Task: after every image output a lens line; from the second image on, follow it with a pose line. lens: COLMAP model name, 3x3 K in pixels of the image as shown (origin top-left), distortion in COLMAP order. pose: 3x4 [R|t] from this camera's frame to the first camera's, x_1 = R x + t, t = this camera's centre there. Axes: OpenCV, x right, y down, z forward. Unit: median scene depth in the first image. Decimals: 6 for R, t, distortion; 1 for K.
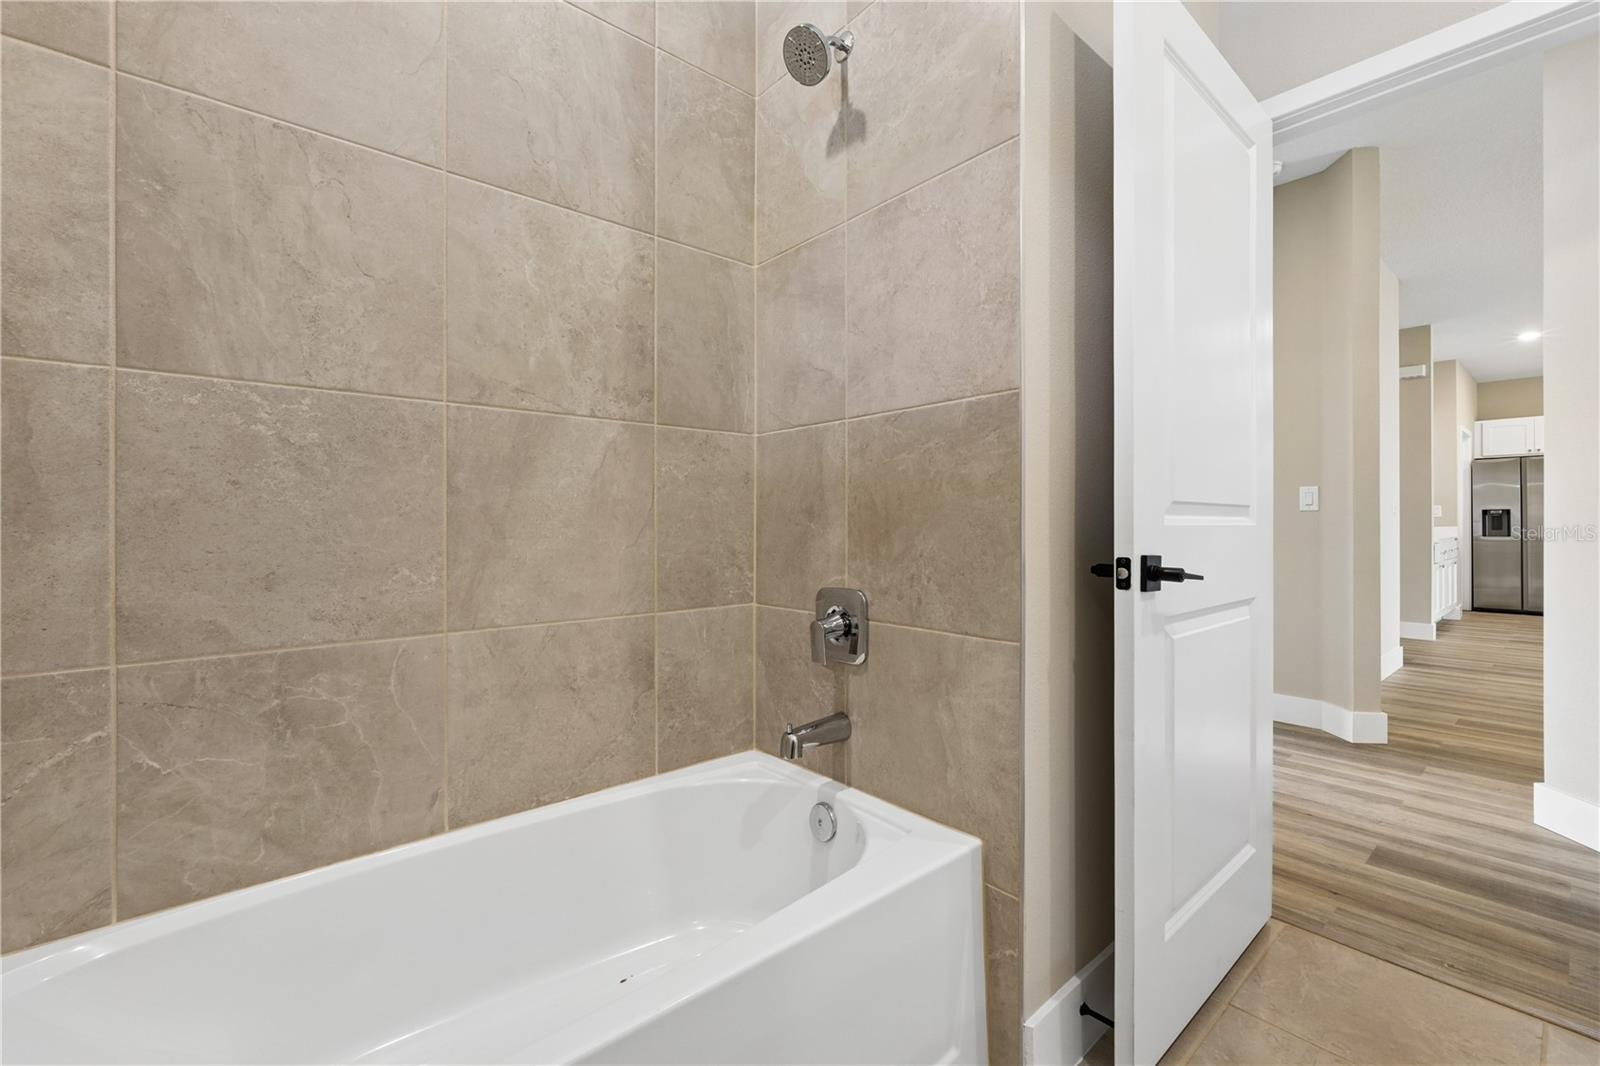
lens RADIAL K [[668.8, 0, 812.7], [0, 668.8, 526.9], [0, 0, 1]] dist [-0.001168, 0.000206]
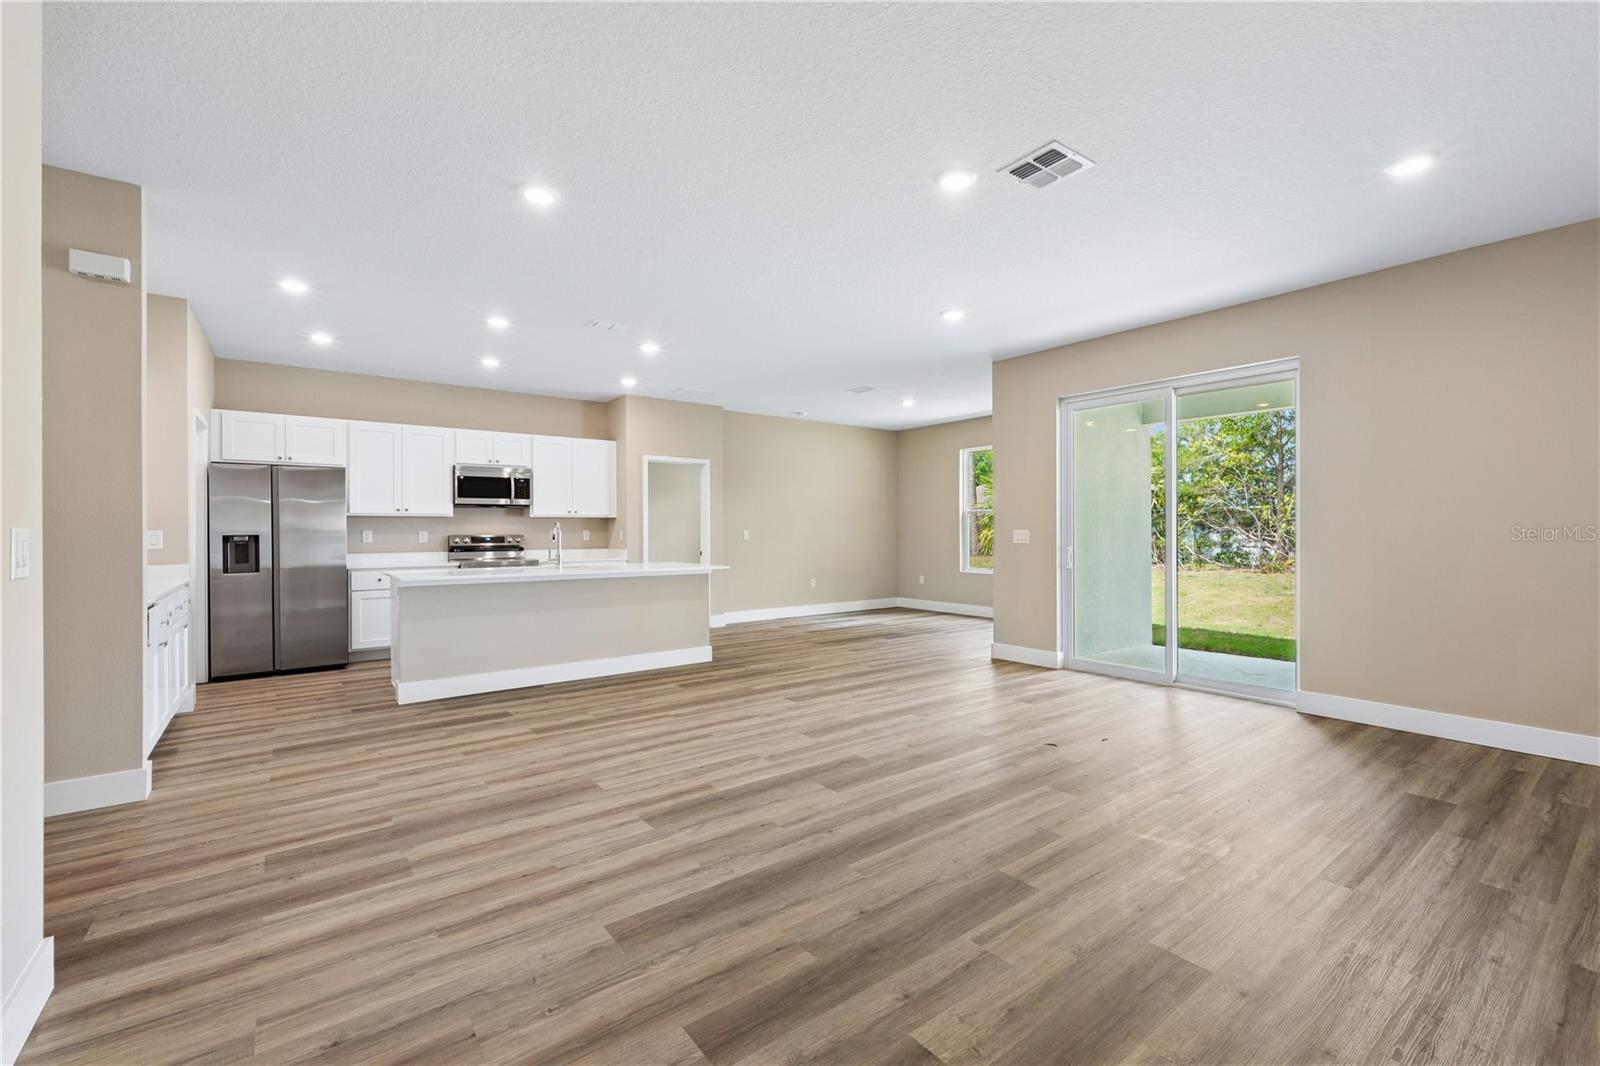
lens RADIAL K [[668.8, 0, 812.7], [0, 668.8, 526.9], [0, 0, 1]] dist [-0.001168, 0.000206]
pose [[0.047507, 0.010719, 0.998813, 0.337612], [0.010509, 0.999882, -0.011230, -0.020069], [-0.998816, 0.011030, 0.047389, 0.354963]]
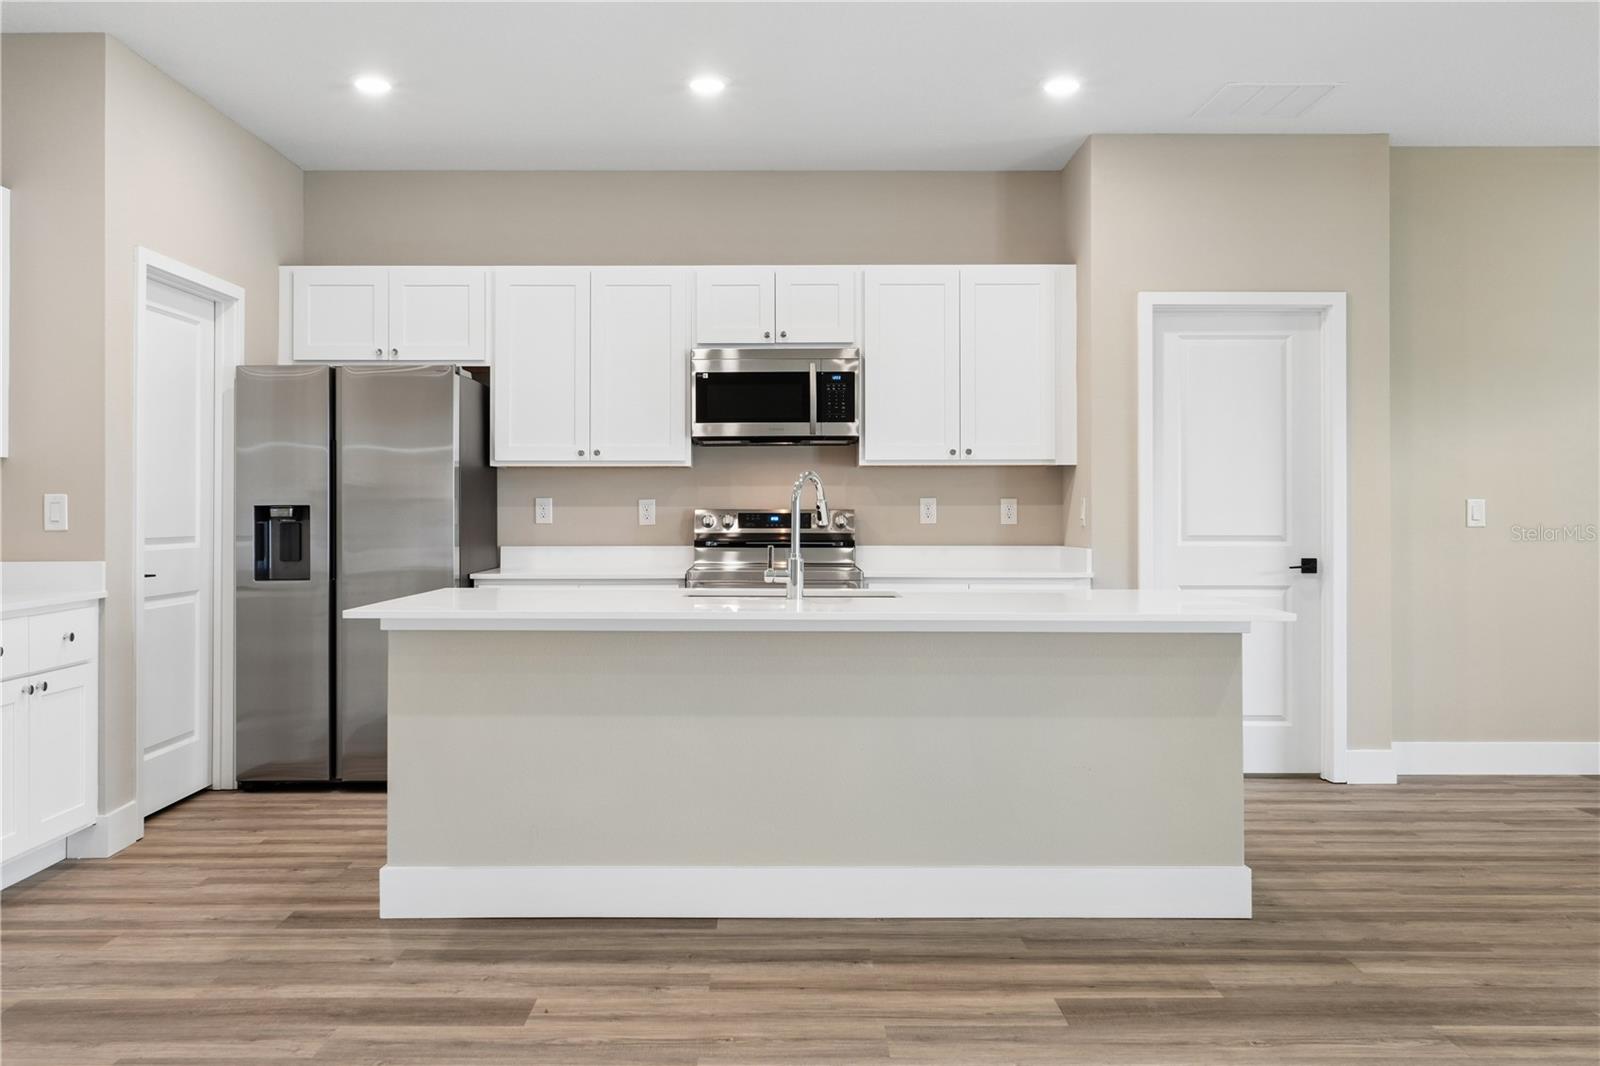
lens RADIAL K [[1344.7, 0, 801.3], [0, 1344.7, 508.5], [0, 0, 1]] dist [0.005467, 0.002235]
pose [[0.653011, 0.005140, 0.757331, 0.655226], [0.002648, 0.999955, -0.009070, -0.016845], [-0.757344, 0.007928, 0.652968, 0.312922]]
